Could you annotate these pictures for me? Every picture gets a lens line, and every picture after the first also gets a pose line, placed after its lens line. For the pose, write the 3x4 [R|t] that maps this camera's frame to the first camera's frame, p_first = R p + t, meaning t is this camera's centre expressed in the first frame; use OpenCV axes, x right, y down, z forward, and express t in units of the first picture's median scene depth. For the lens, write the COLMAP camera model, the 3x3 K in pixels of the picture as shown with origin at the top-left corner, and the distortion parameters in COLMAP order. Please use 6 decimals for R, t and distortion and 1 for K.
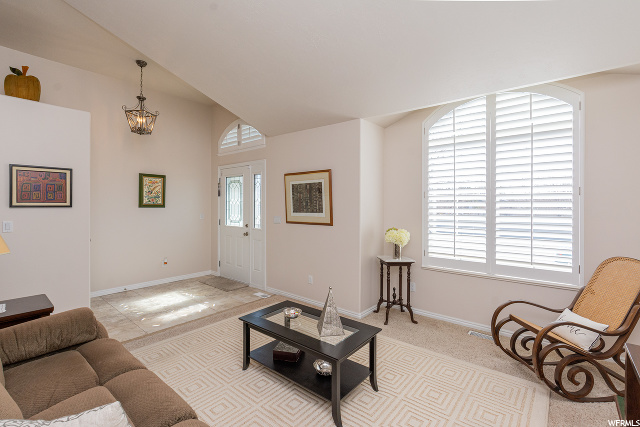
lens RADIAL K [[293.7, 0, 318.7], [0, 293.7, 208.5], [0, 0, 1]] dist [-0.001205, -0.002895]
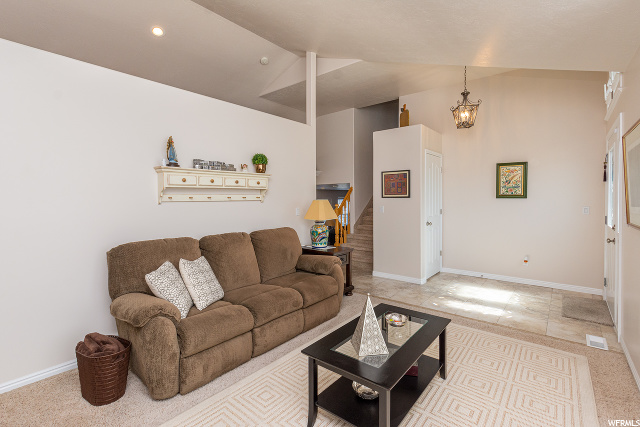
lens RADIAL K [[293.7, 0, 318.7], [0, 293.7, 208.9], [0, 0, 1]] dist [-0.001205, -0.002895]
pose [[-0.010242, 0.033442, -0.999388, 0.428692], [-0.007422, 0.999411, 0.033519, 0.004694], [0.999920, 0.007761, -0.009988, 0.452280]]
